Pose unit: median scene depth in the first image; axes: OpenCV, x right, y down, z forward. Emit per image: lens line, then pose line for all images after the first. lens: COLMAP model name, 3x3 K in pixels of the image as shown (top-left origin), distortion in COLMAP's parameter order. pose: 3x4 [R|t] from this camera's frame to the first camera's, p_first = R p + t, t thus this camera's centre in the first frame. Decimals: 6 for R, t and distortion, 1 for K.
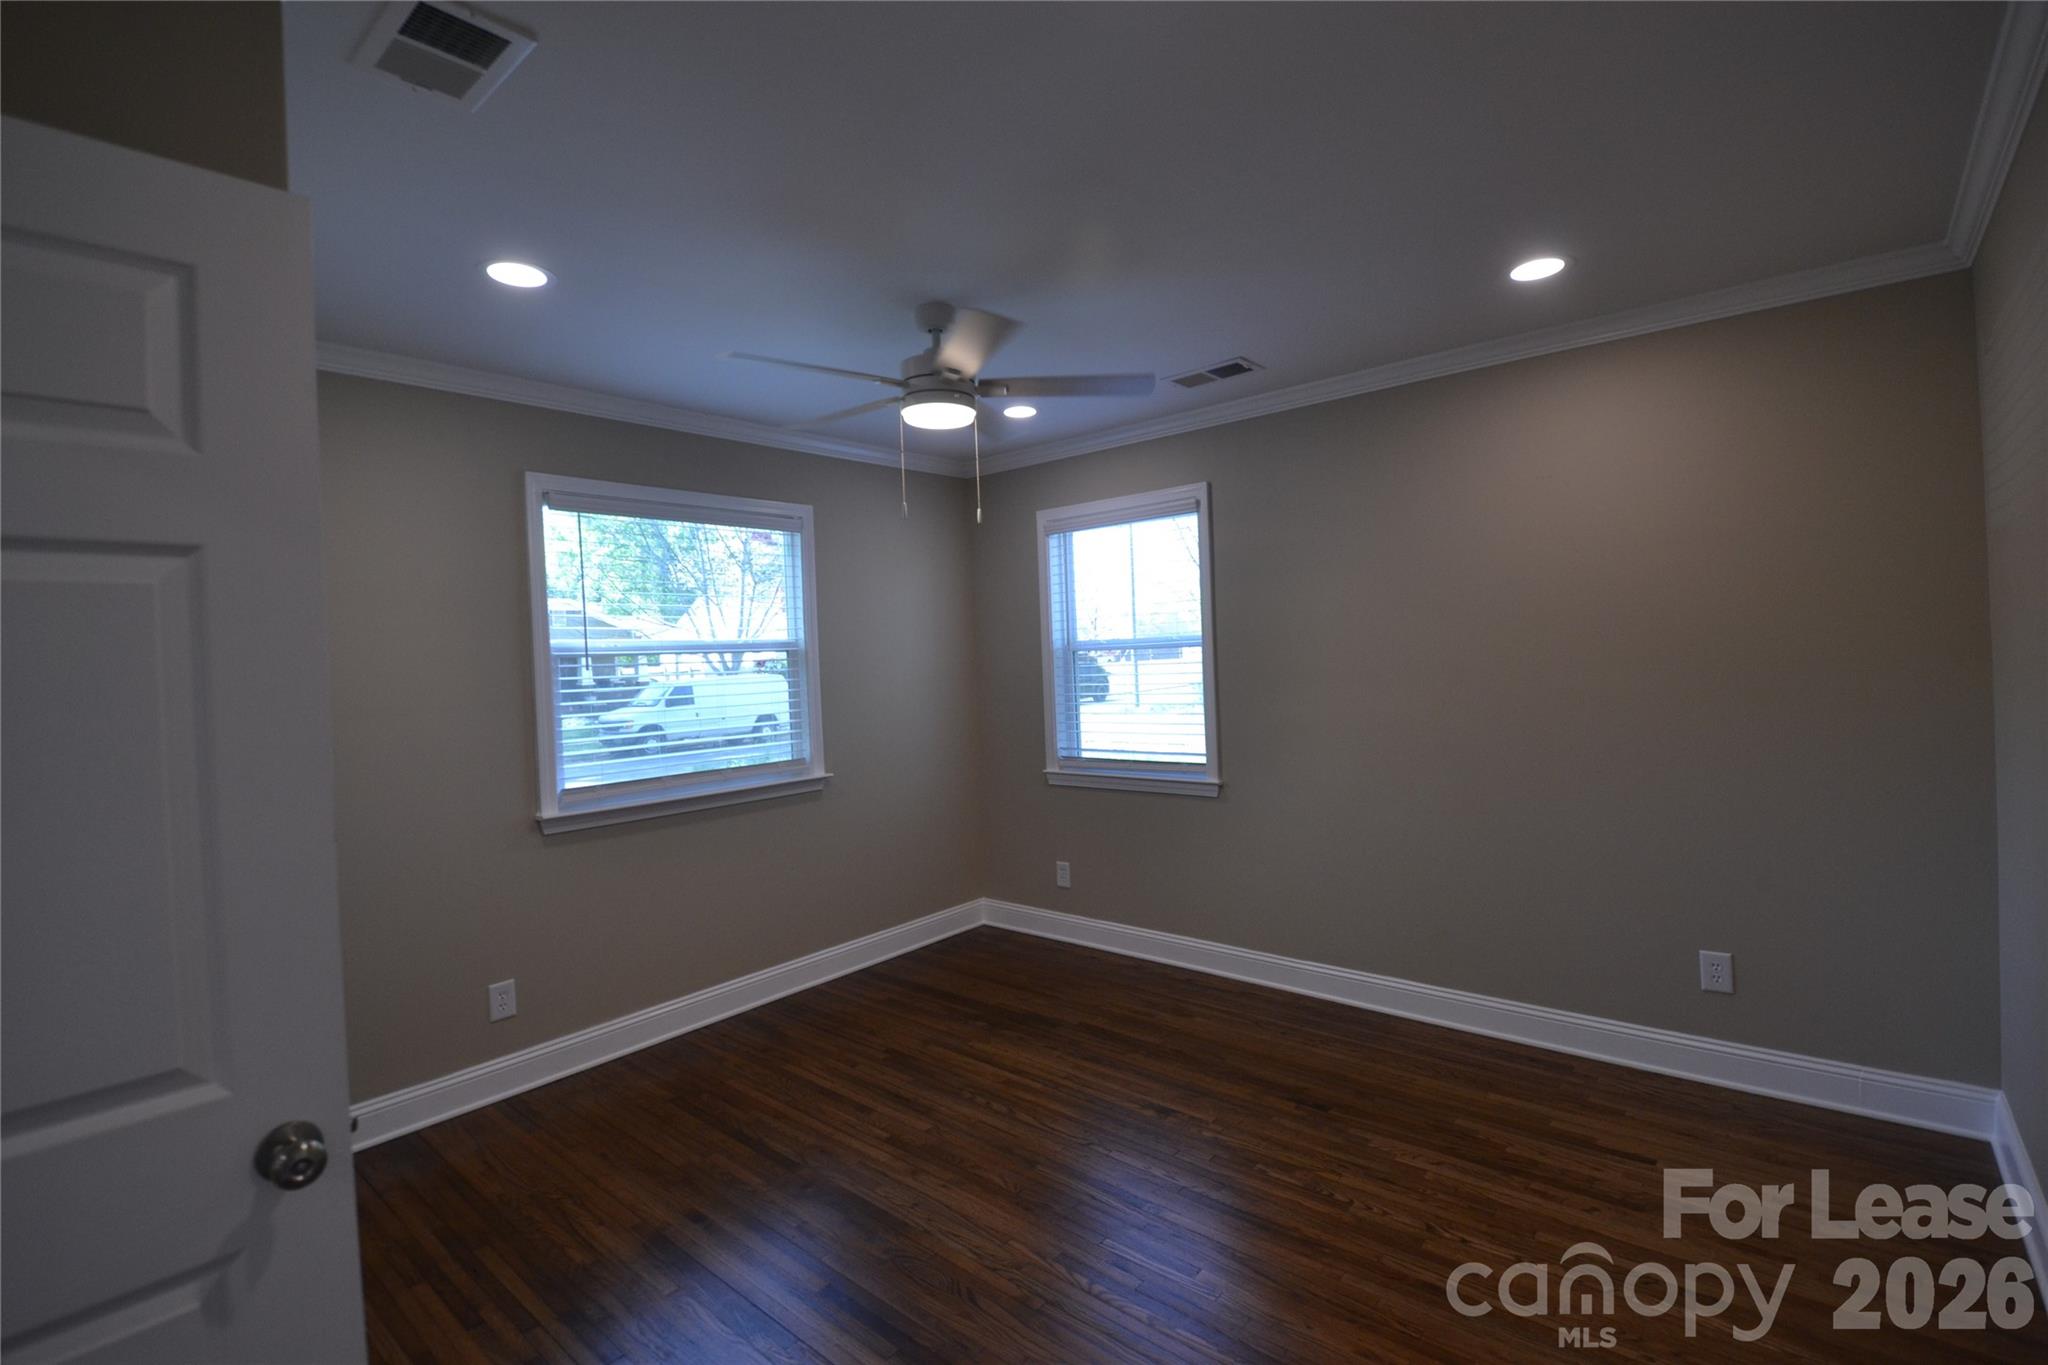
lens RADIAL K [[911.5, 0, 1027.9], [0, 911.5, 663.9], [0, 0, 1]] dist [0.025192, -0.026754]
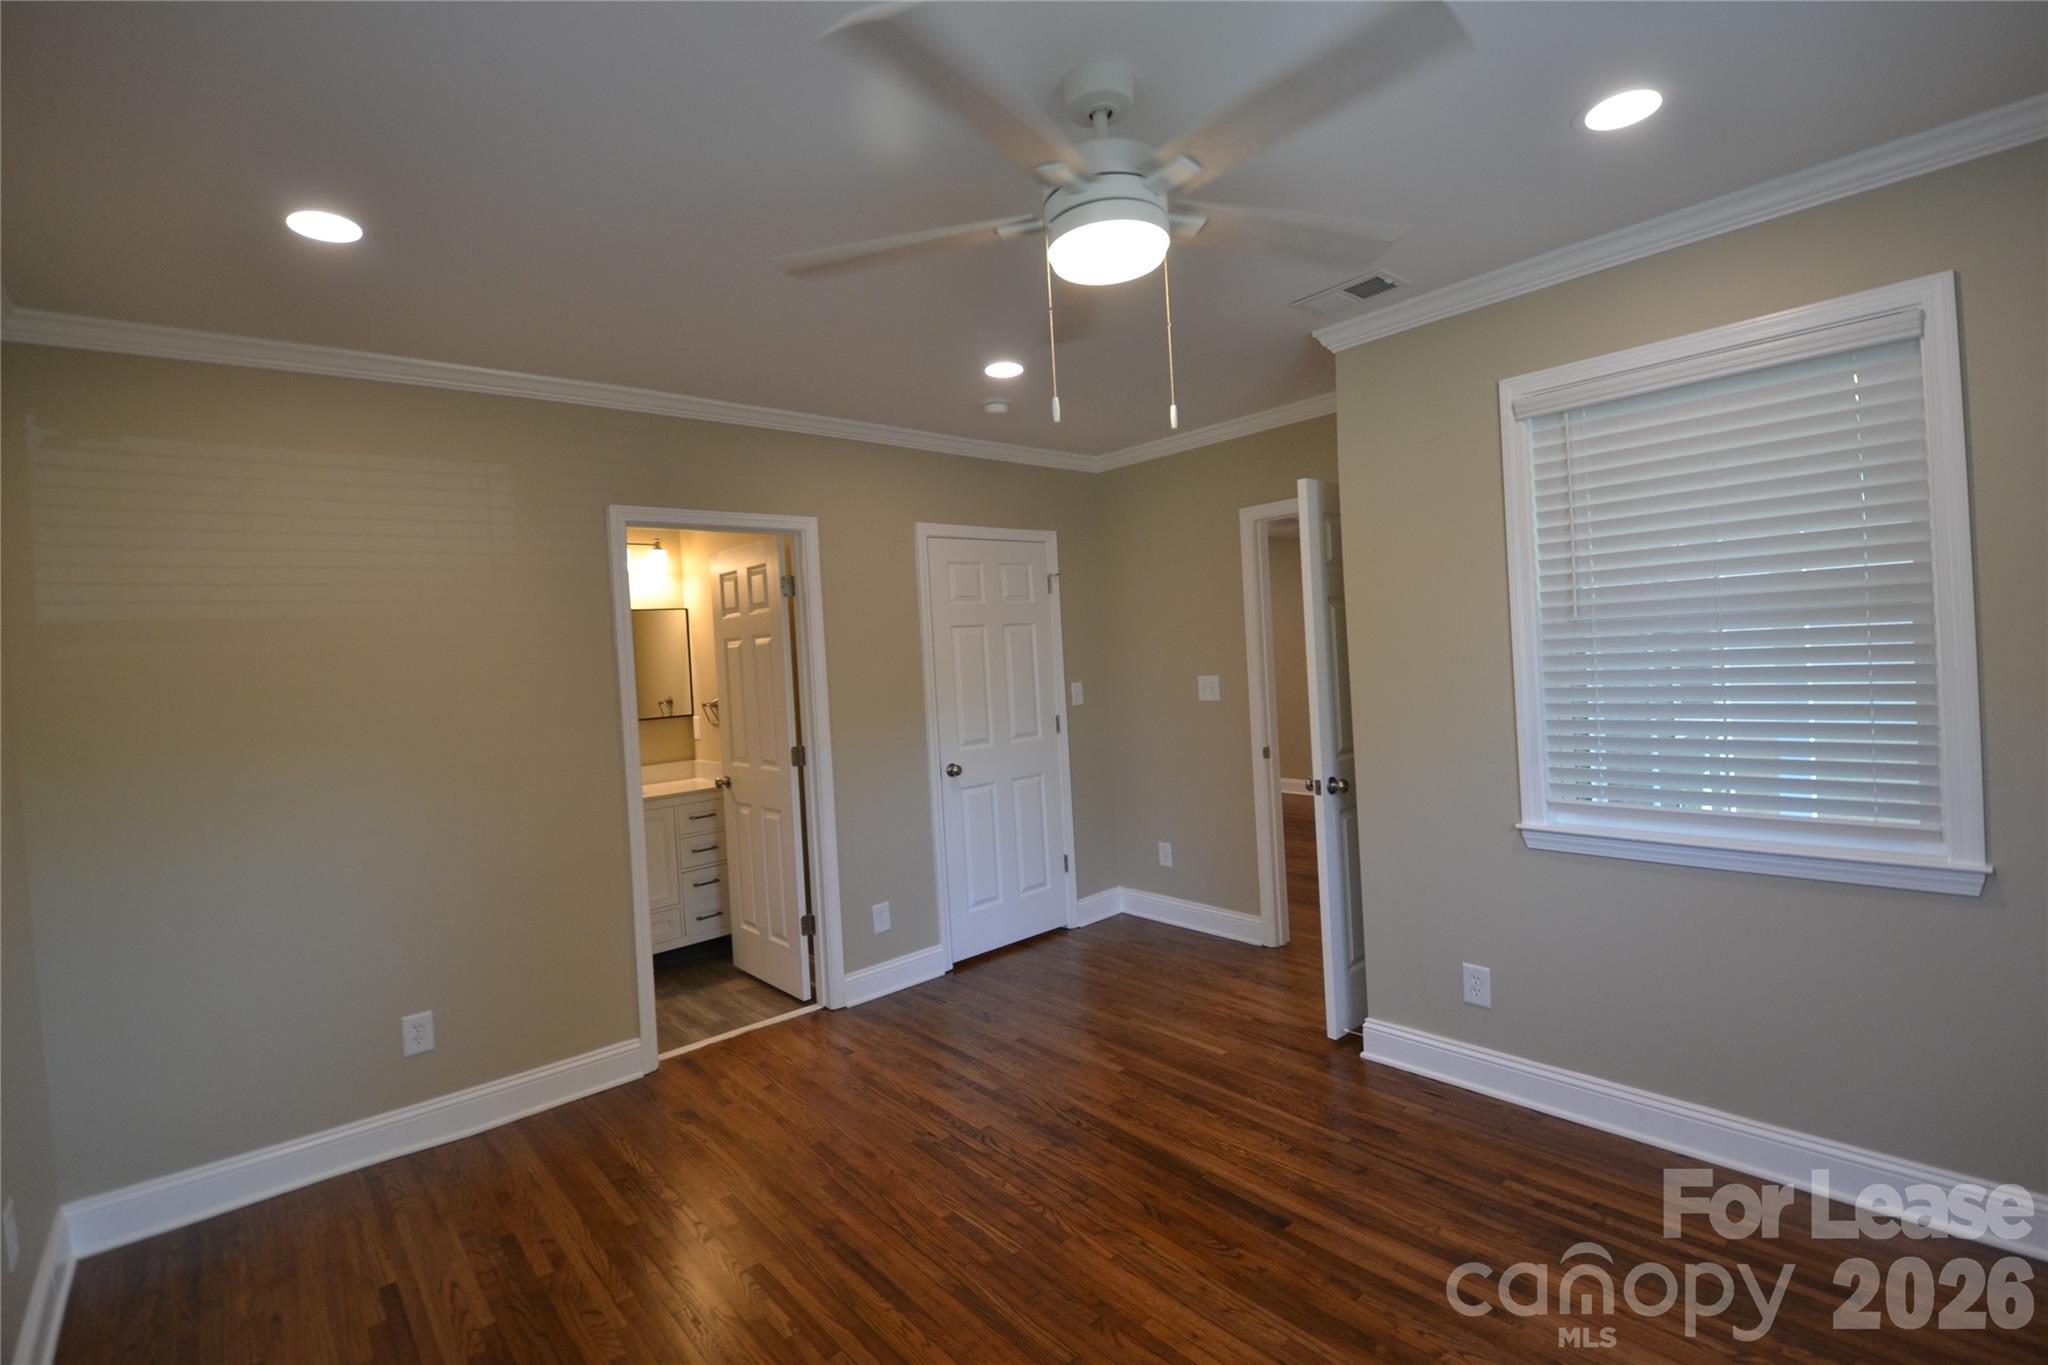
lens RADIAL K [[916.2, 0, 1034.2], [0, 916.2, 660.3], [0, 0, 1]] dist [0.020525, -0.024916]
pose [[-0.986582, 0.095878, 0.132147, -0.094164], [0.097932, 0.995151, 0.009120, -0.009949], [-0.130631, 0.021939, -0.991188, 1.445284]]
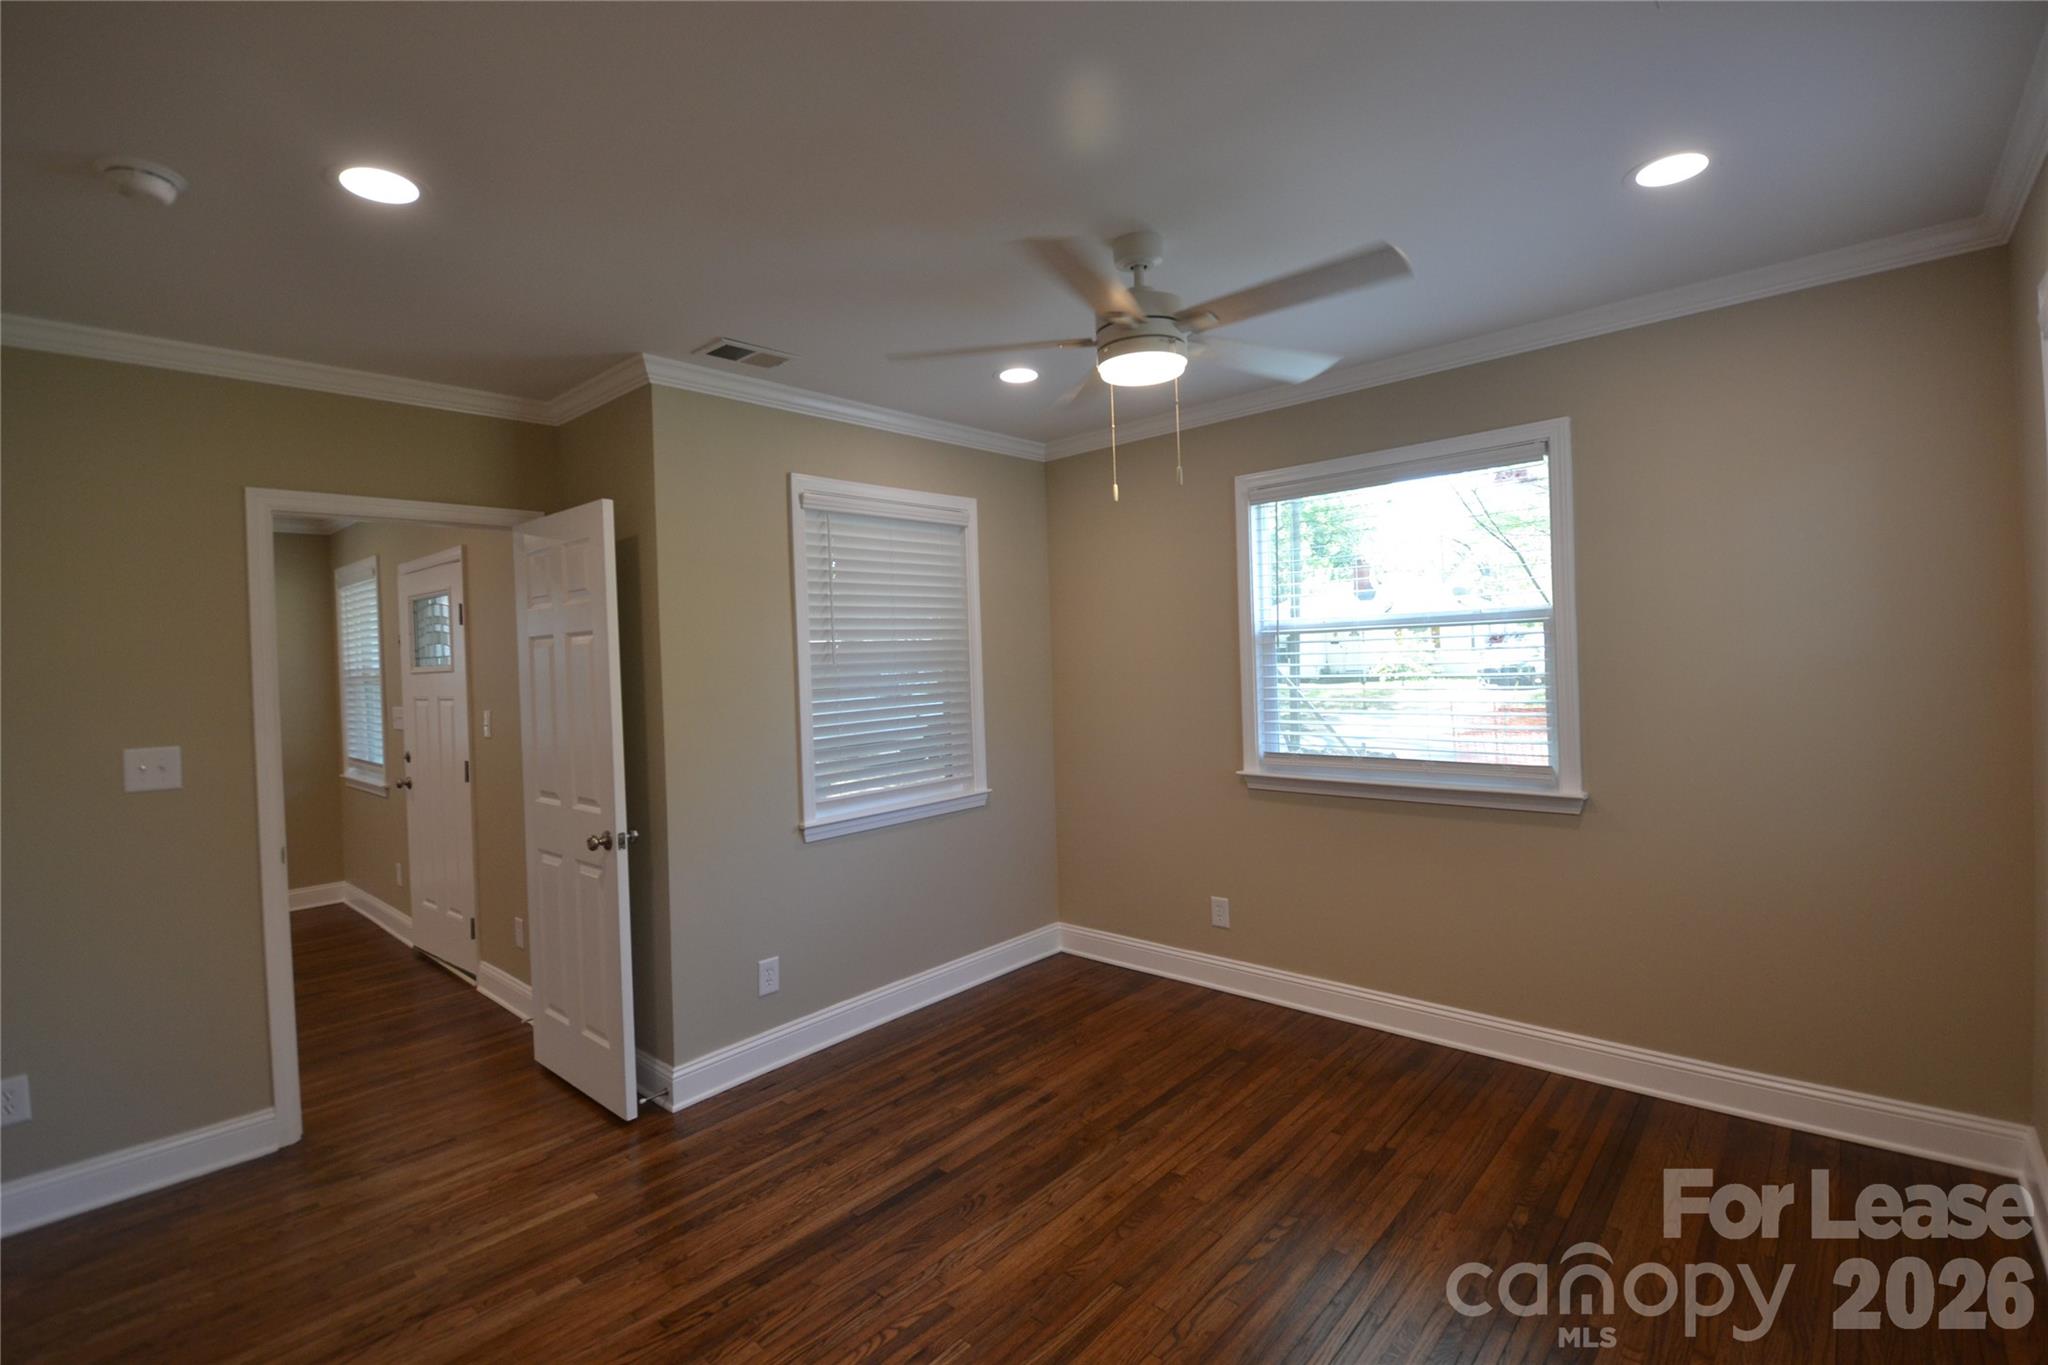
lens RADIAL K [[911.5, 0, 1027.9], [0, 911.5, 663.9], [0, 0, 1]] dist [0.025192, -0.026754]
pose [[-0.020318, 0.050755, -0.998504, 0.672828], [0.031653, 0.998243, 0.050098, -0.040493], [0.999292, -0.030588, -0.021889, 0.803730]]
